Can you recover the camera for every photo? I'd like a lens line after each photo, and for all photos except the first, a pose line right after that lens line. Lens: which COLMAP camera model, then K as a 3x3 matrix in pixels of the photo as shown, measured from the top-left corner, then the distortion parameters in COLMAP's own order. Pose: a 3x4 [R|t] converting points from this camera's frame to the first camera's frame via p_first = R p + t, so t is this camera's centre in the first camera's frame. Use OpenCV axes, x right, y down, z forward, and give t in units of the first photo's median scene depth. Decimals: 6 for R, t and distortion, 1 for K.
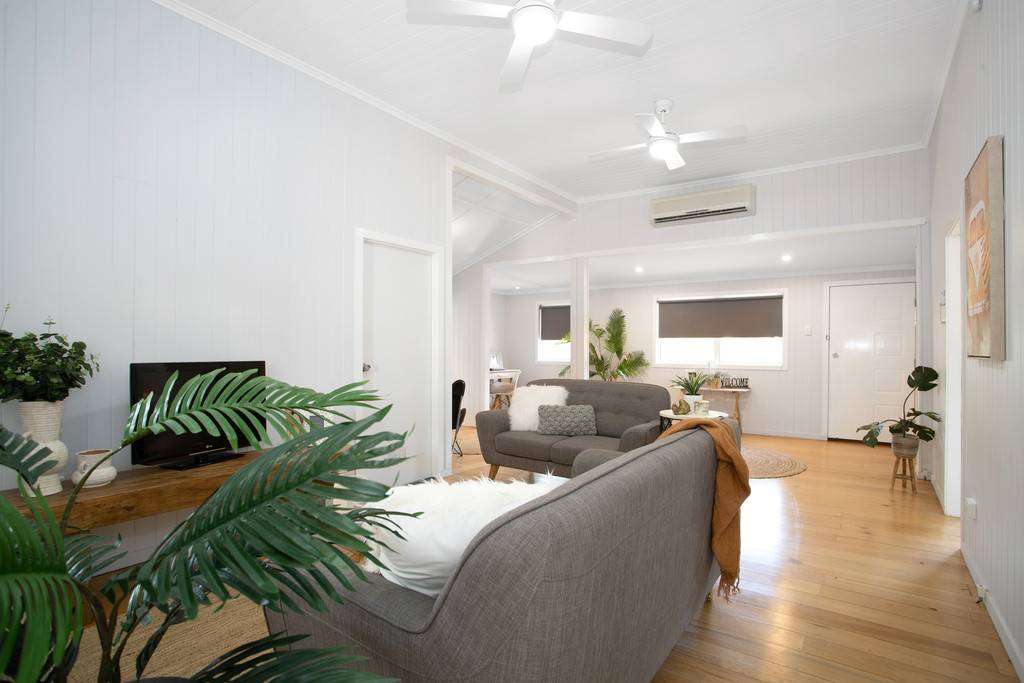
lens RADIAL K [[495.9, 0, 507.4], [0, 495.9, 336.4], [0, 0, 1]] dist [0.000259, 0.000192]
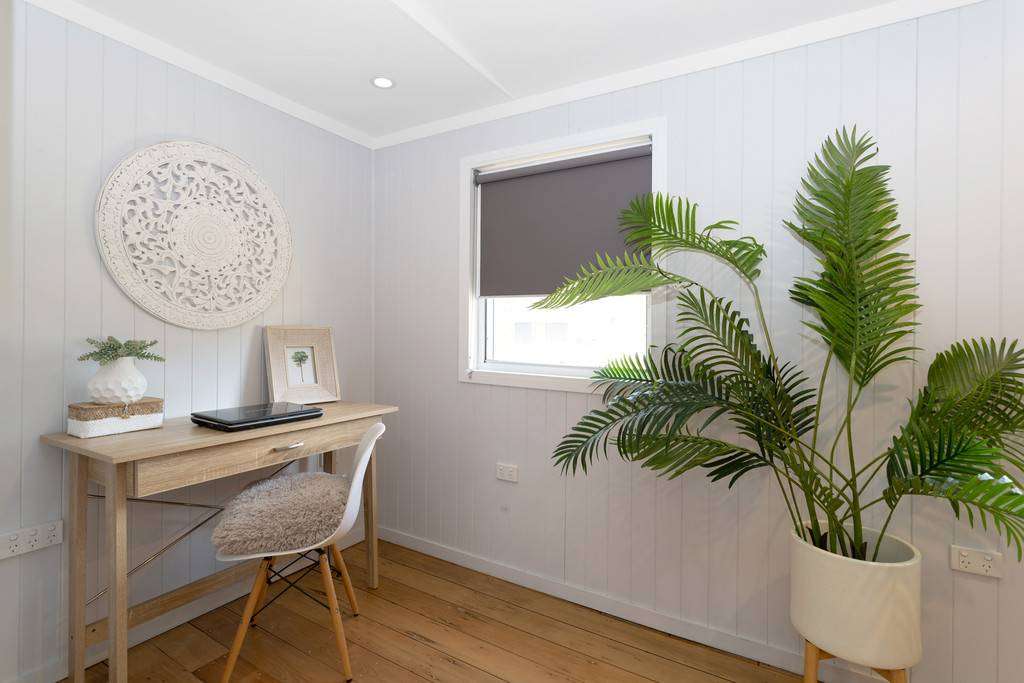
lens RADIAL K [[495.9, 0, 507.4], [0, 495.9, 336.4], [0, 0, 1]] dist [0.000259, 0.000192]
pose [[0.995638, -0.001100, 0.093293, 0.058558], [0.000158, 0.999949, 0.010104, 0.024192], [-0.093299, -0.010045, 0.995587, 0.747472]]
